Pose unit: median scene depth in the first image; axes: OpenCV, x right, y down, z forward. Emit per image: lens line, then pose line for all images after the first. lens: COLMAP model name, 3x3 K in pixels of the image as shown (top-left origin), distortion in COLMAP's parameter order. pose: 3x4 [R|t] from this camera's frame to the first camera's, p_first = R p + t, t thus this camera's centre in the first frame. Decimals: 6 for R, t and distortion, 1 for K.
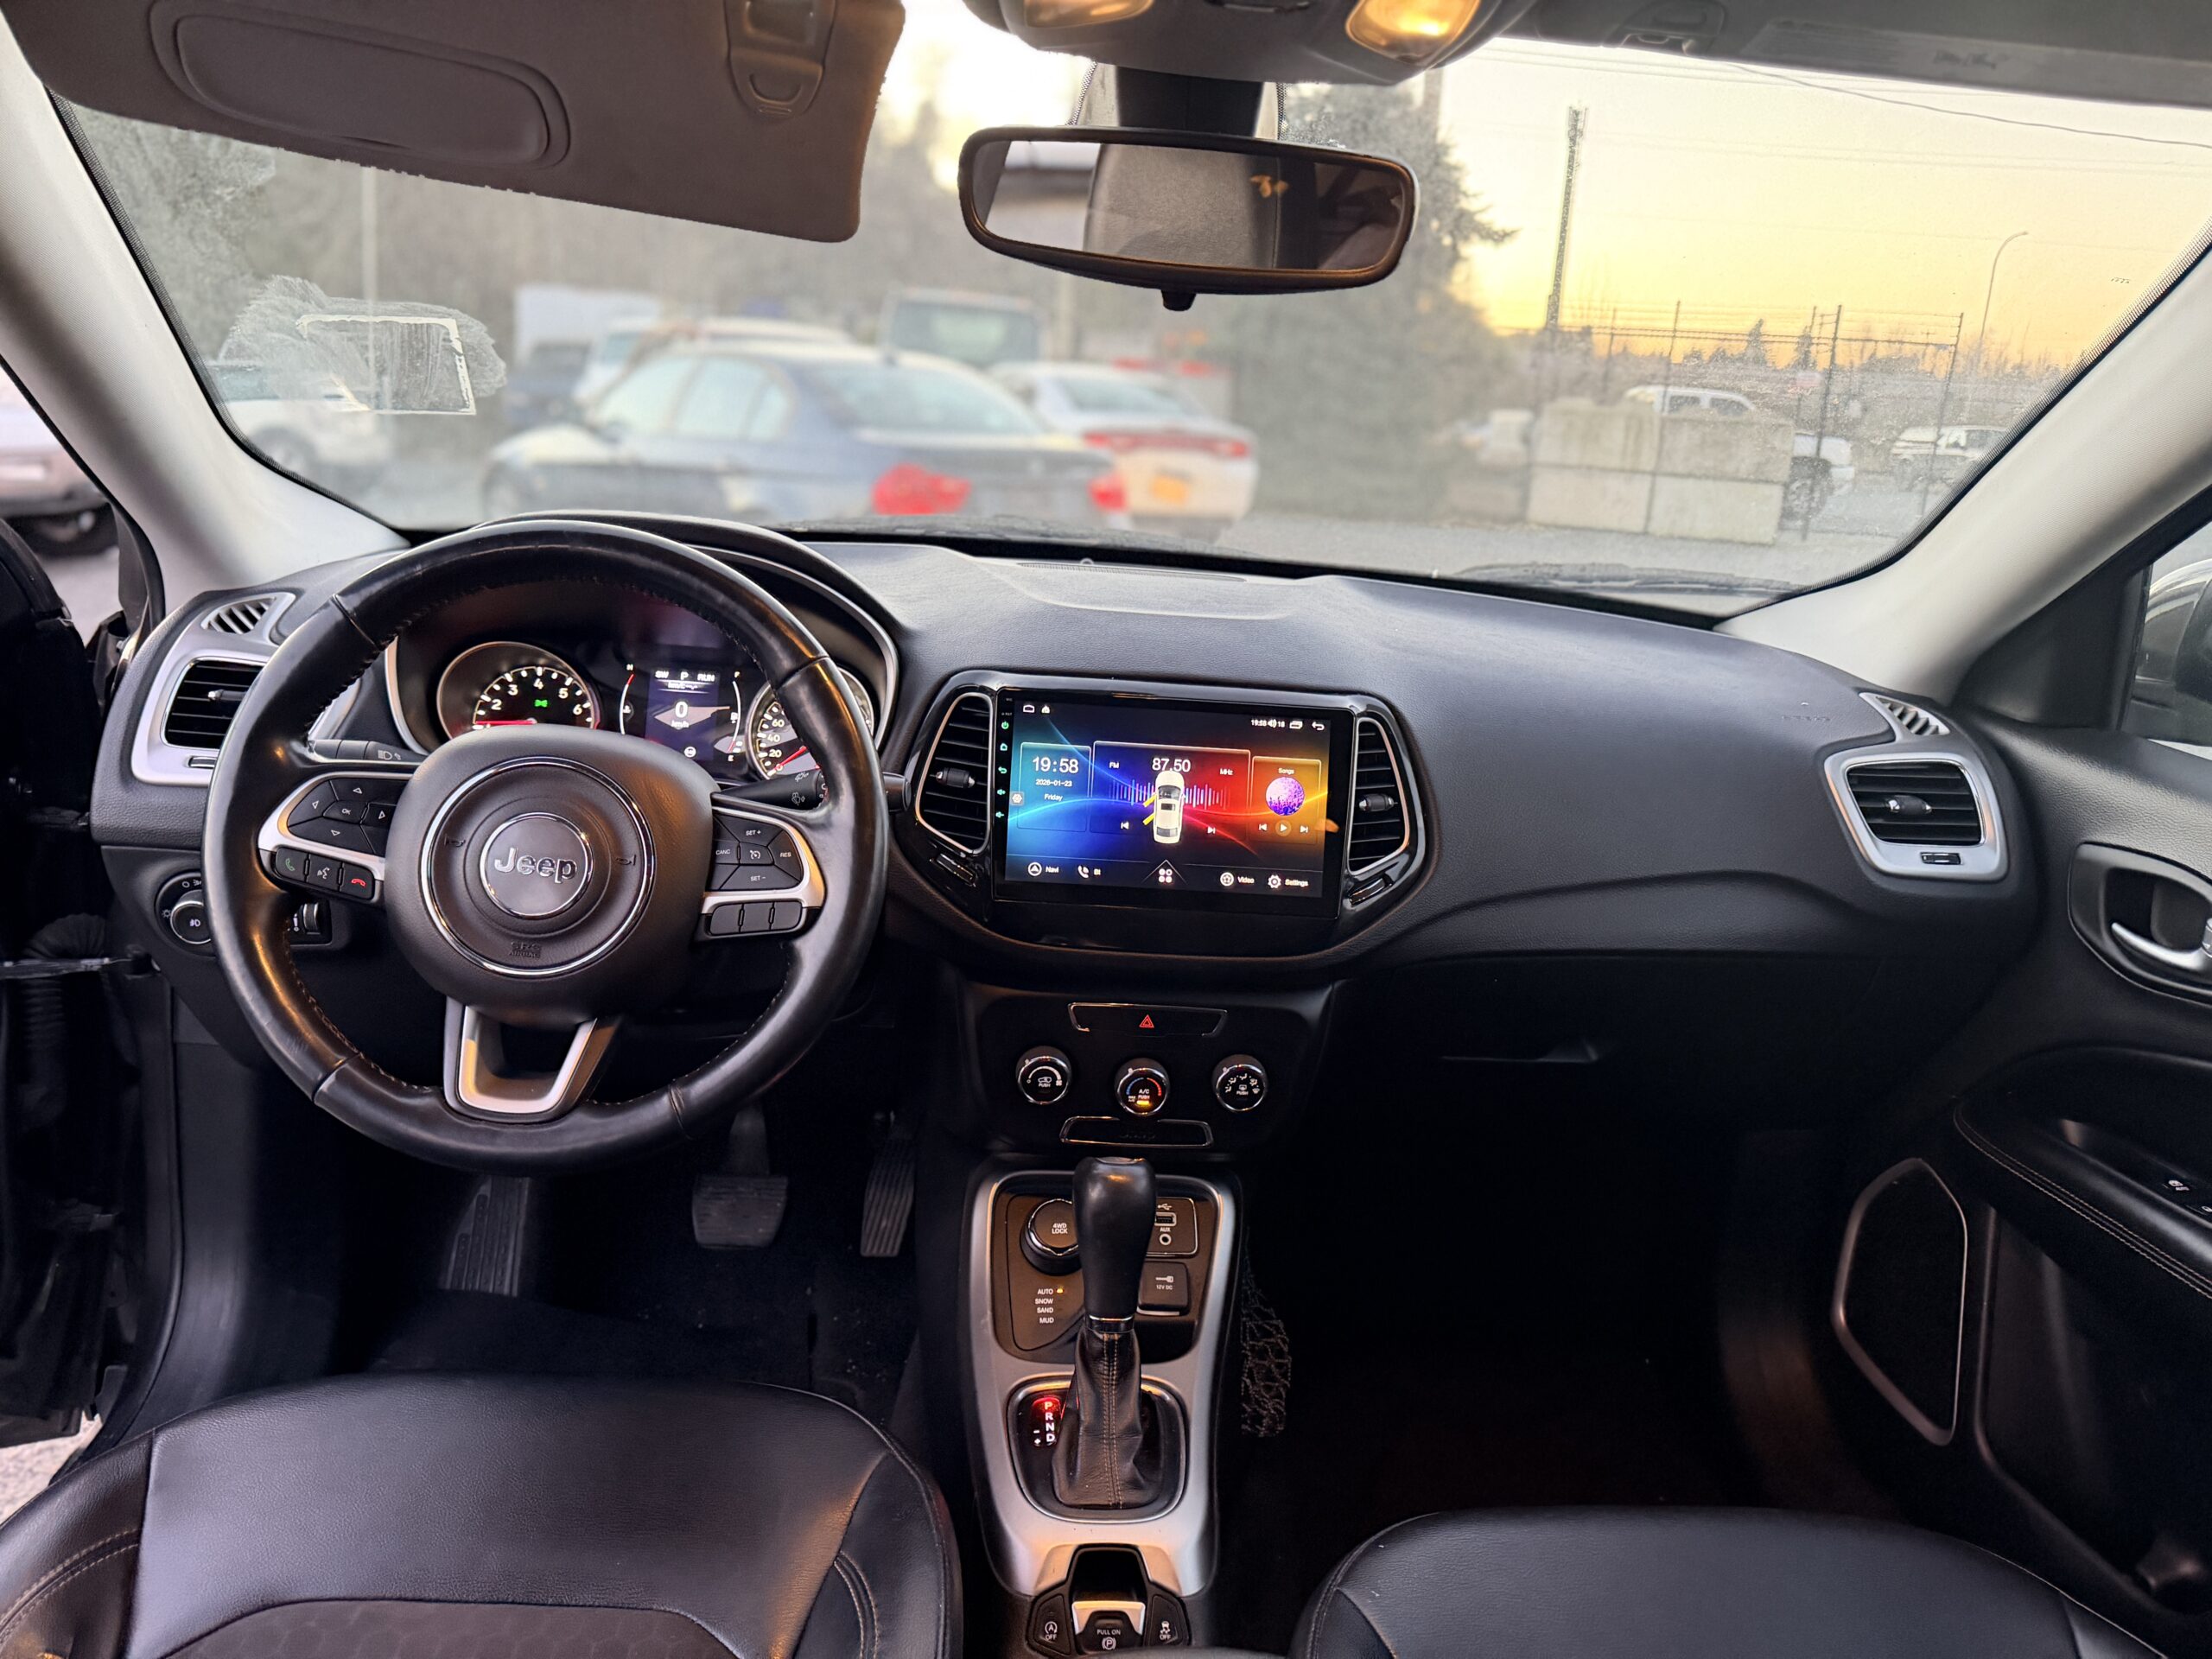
lens RADIAL K [[1582.1, 0, 1106.0], [0, 1582.1, 829.5], [0, 0, 1]] dist [0.010709, -0.000715]
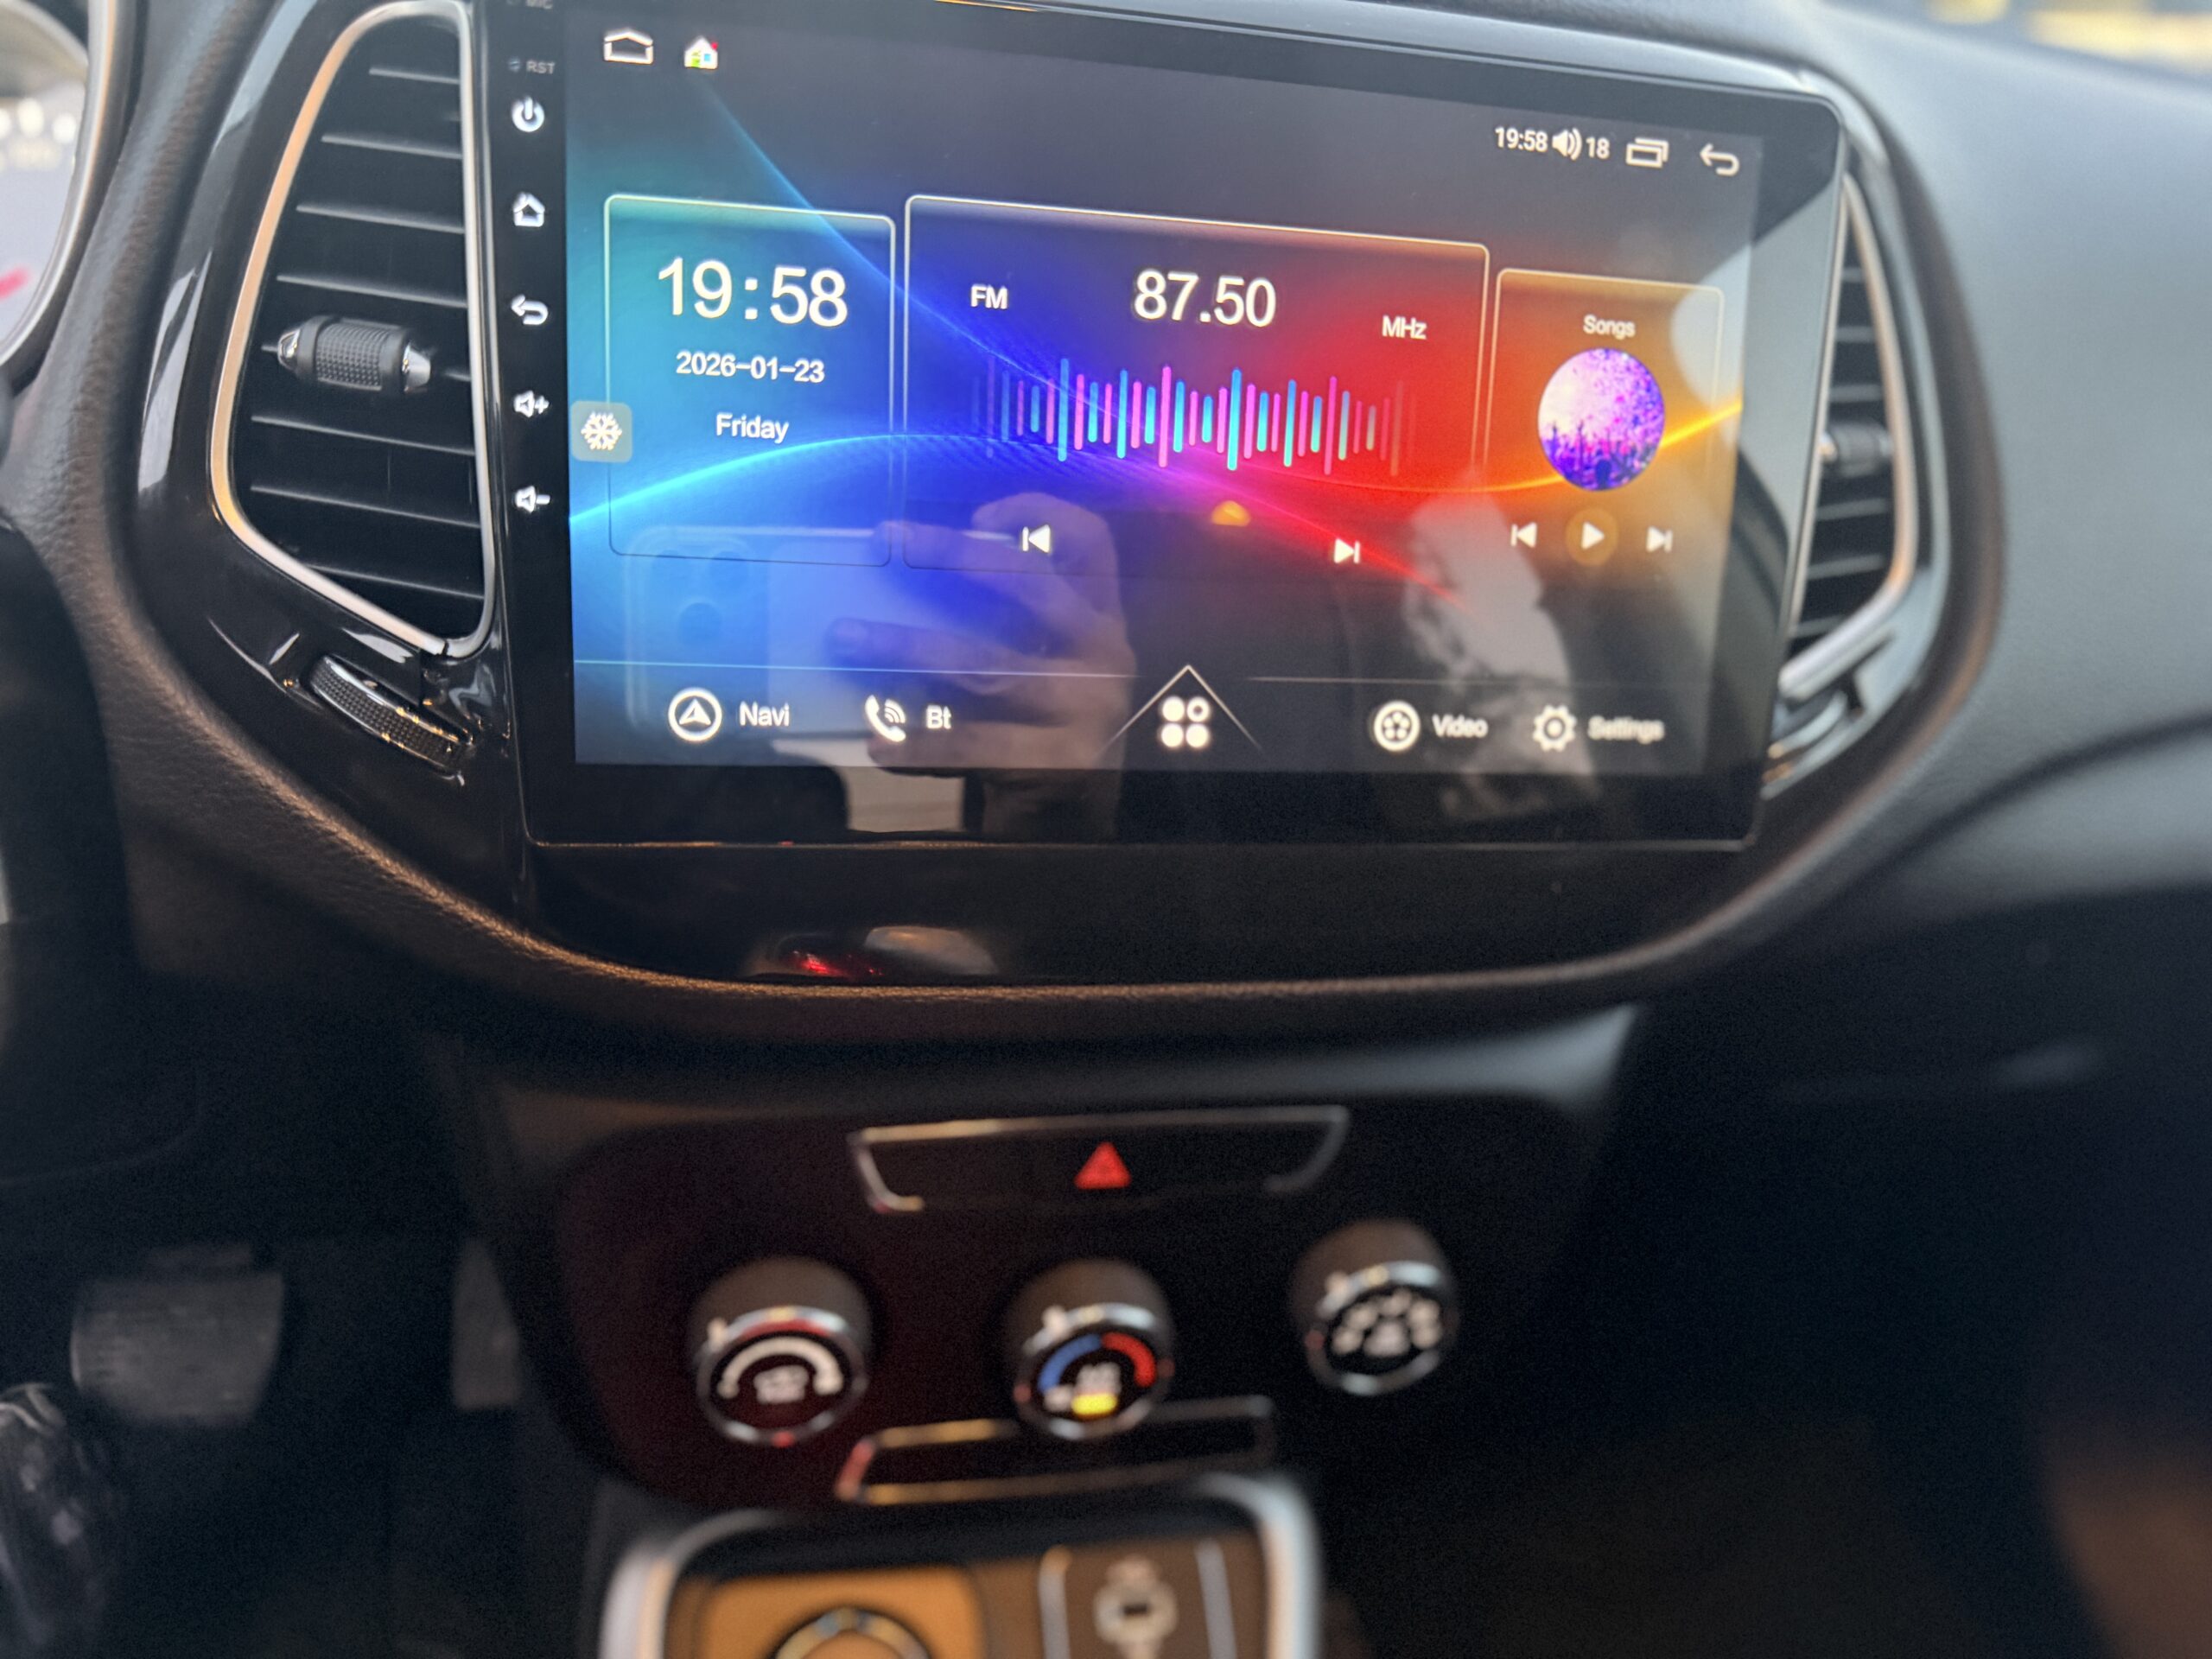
lens RADIAL K [[1586.1, 0, 1099.4], [0, 1586.1, 828.4], [0, 0, 1]] dist [0.015973, -0.014293]
pose [[0.990926, -0.038263, 0.128850, -0.013424], [0.014140, 0.982982, 0.183155, -0.003104], [-0.133665, -0.179671, 0.974604, 0.725875]]
